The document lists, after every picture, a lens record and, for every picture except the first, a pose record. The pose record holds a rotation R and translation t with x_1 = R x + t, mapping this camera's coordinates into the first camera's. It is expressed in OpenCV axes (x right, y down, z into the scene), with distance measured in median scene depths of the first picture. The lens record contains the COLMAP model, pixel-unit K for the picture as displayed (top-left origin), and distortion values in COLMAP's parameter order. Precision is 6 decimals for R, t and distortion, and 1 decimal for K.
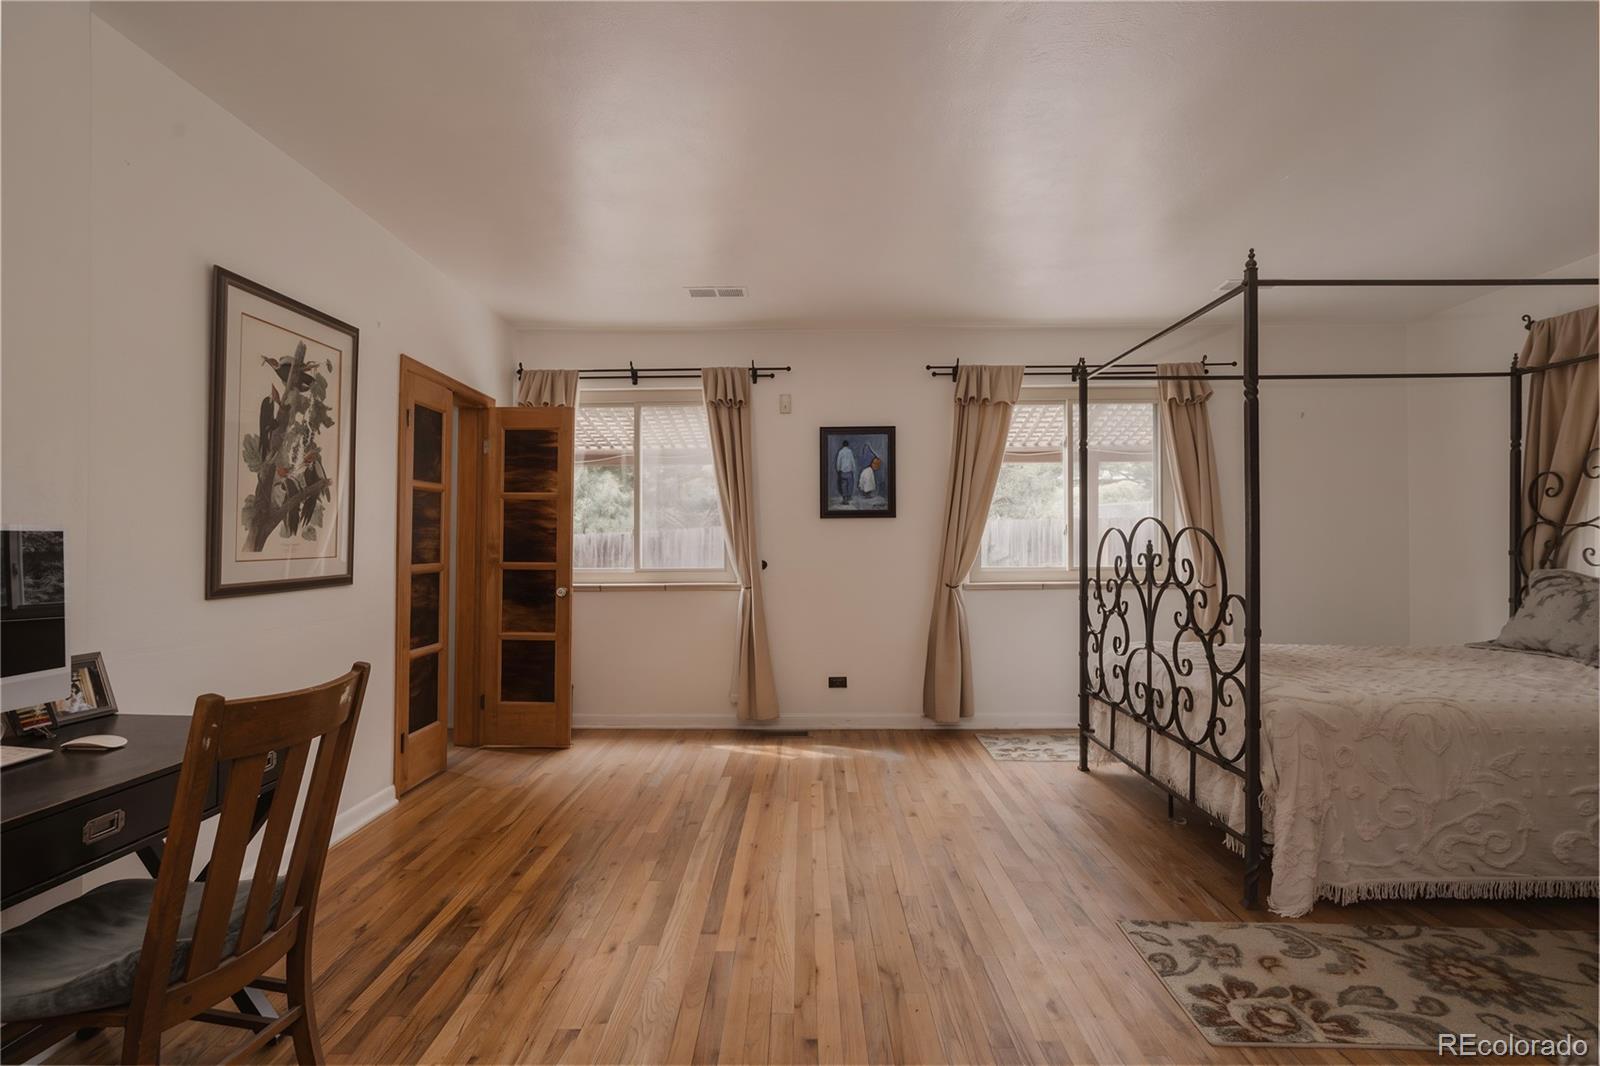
lens RADIAL K [[811.8, 0, 833.9], [0, 811.8, 525.0], [0, 0, 1]] dist [0.013514, -0.000367]
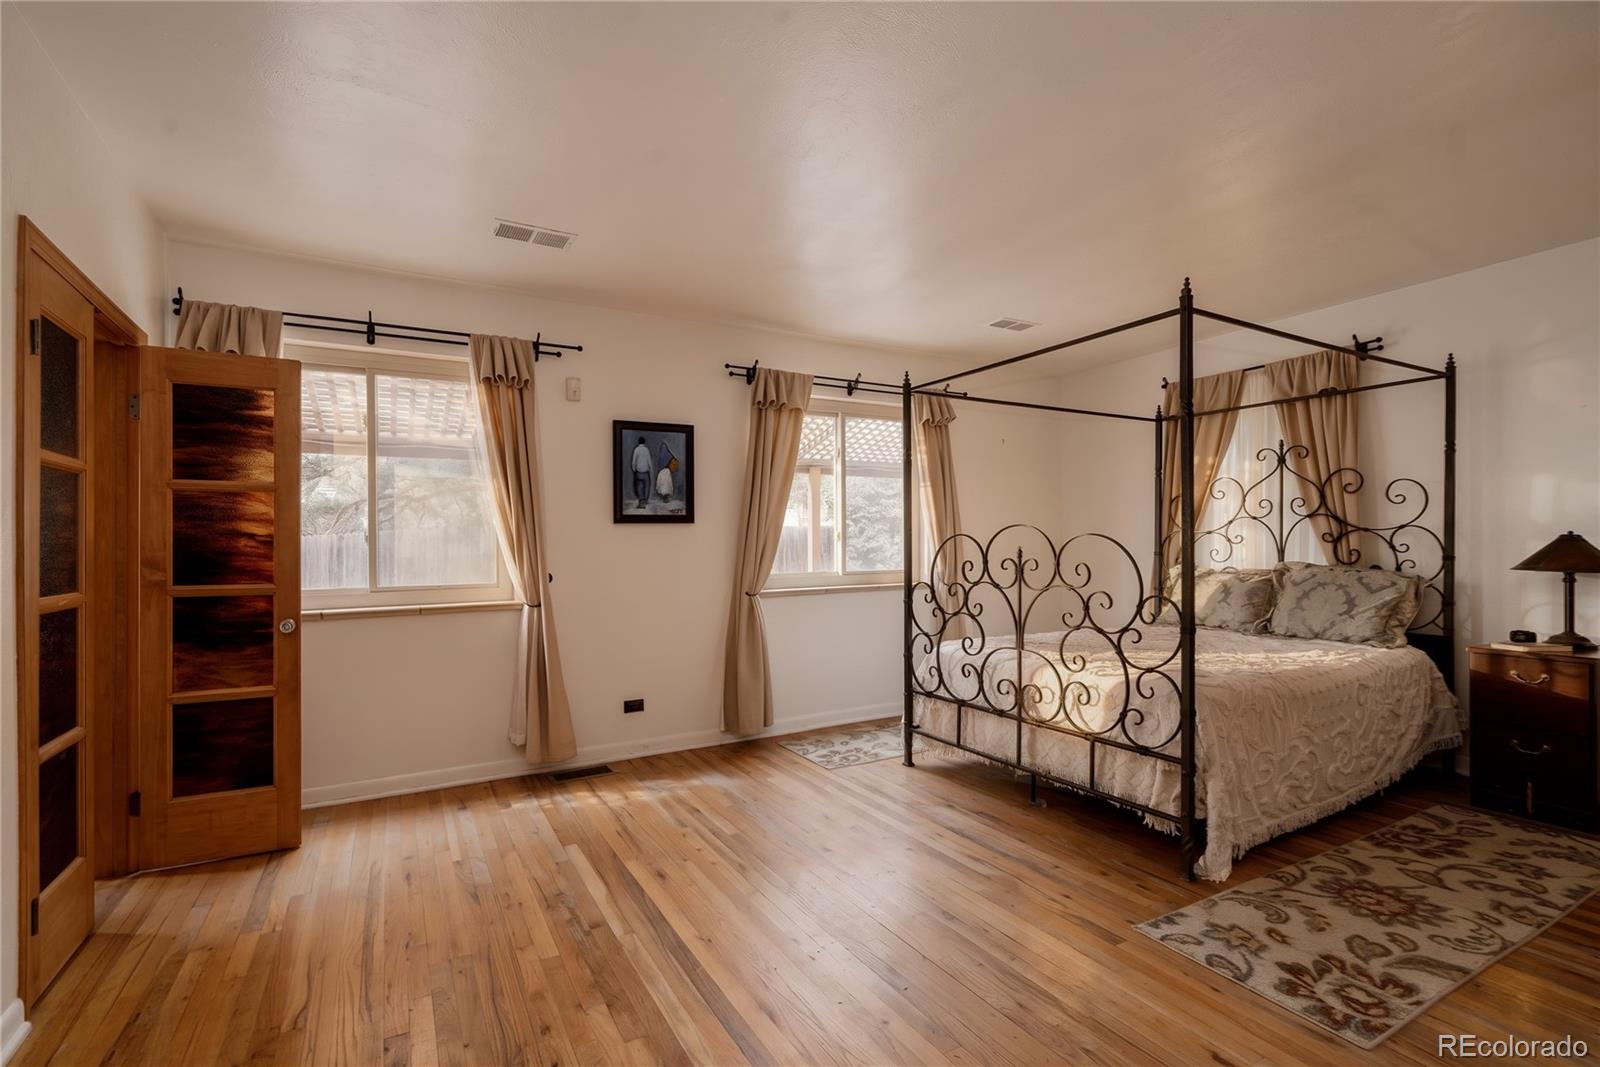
lens RADIAL K [[715.0, 0, 811.1], [0, 715.0, 545.4], [0, 0, 1]] dist [-0.001818, 0.002483]
pose [[0.872927, -0.006405, 0.487810, -0.292946], [-0.002688, 0.999836, 0.017937, 0.001729], [-0.487844, -0.016969, 0.872766, 0.304043]]
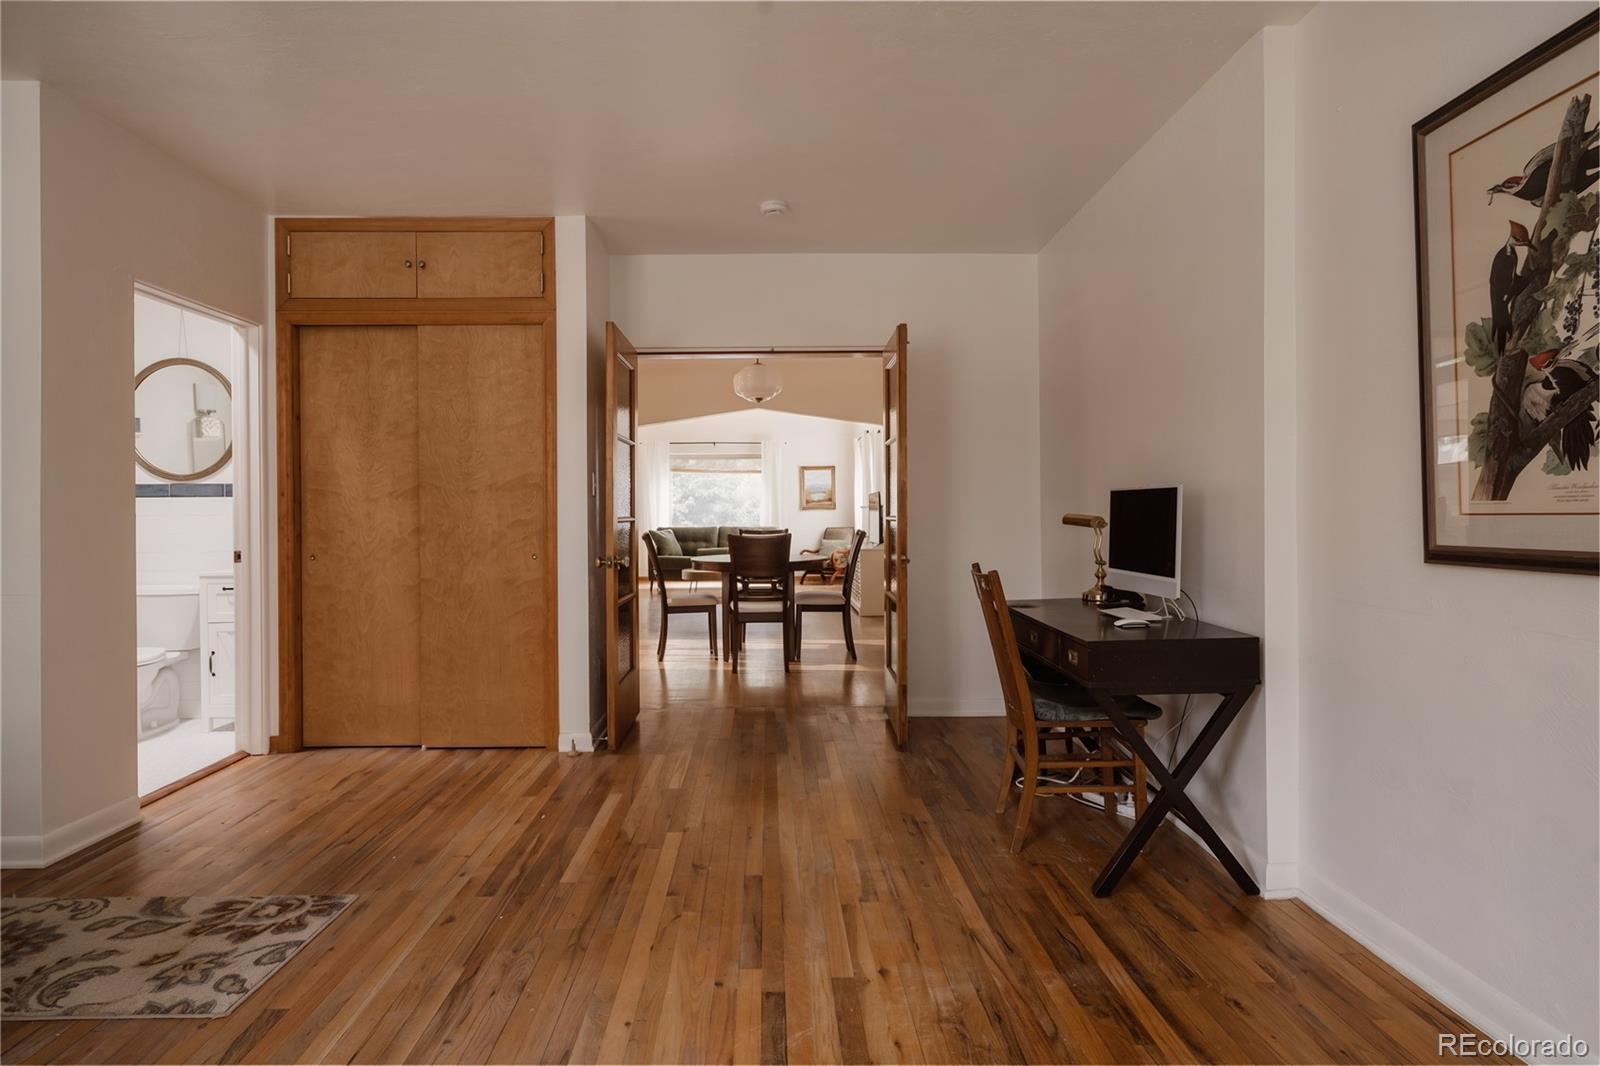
lens RADIAL K [[865.3, 0, 747.3], [0, 865.3, 508.5], [0, 0, 1]] dist [0.001704, 0.002262]
pose [[-0.997958, 0.009769, 0.063126, -0.122340], [0.008283, 0.999683, -0.023755, 0.036118], [-0.063338, -0.023184, -0.997723, 1.222392]]
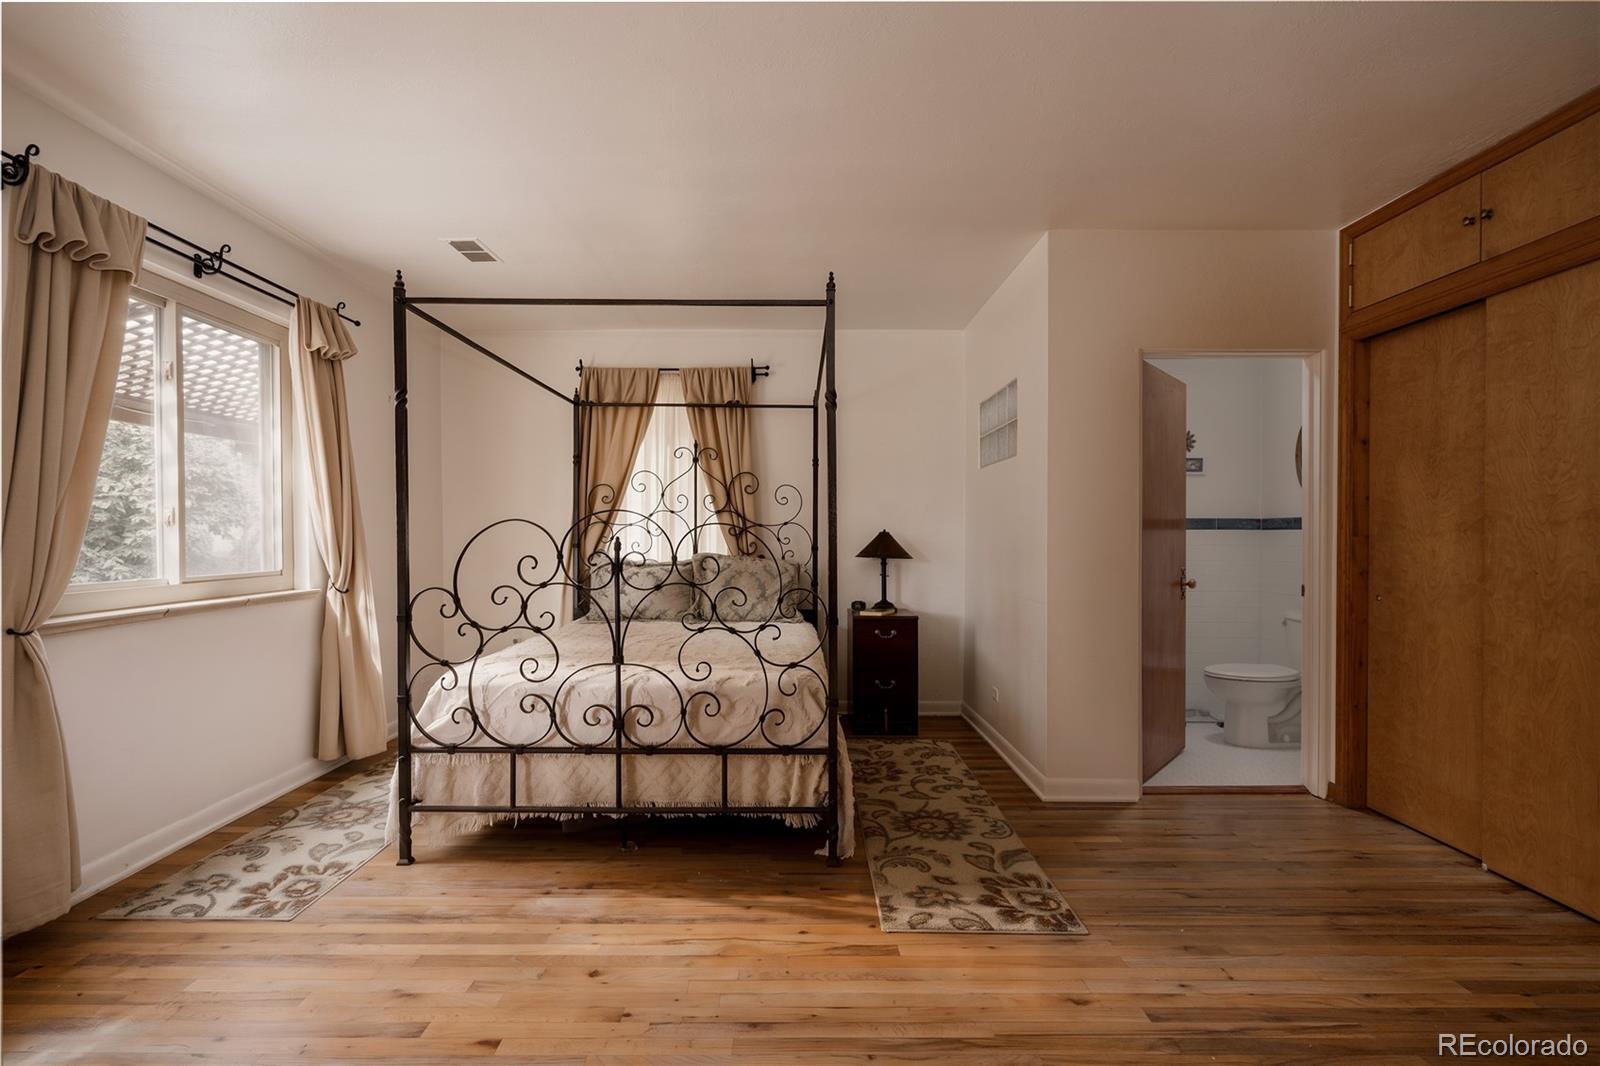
lens RADIAL K [[742.2, 0, 794.1], [0, 742.2, 545.1], [0, 0, 1]] dist [-0.001654, 0.002622]
pose [[0.032587, -0.011721, 0.999400, -0.371623], [-0.025425, 0.999598, 0.012553, 0.012489], [-0.999145, -0.025819, 0.032276, 0.757174]]
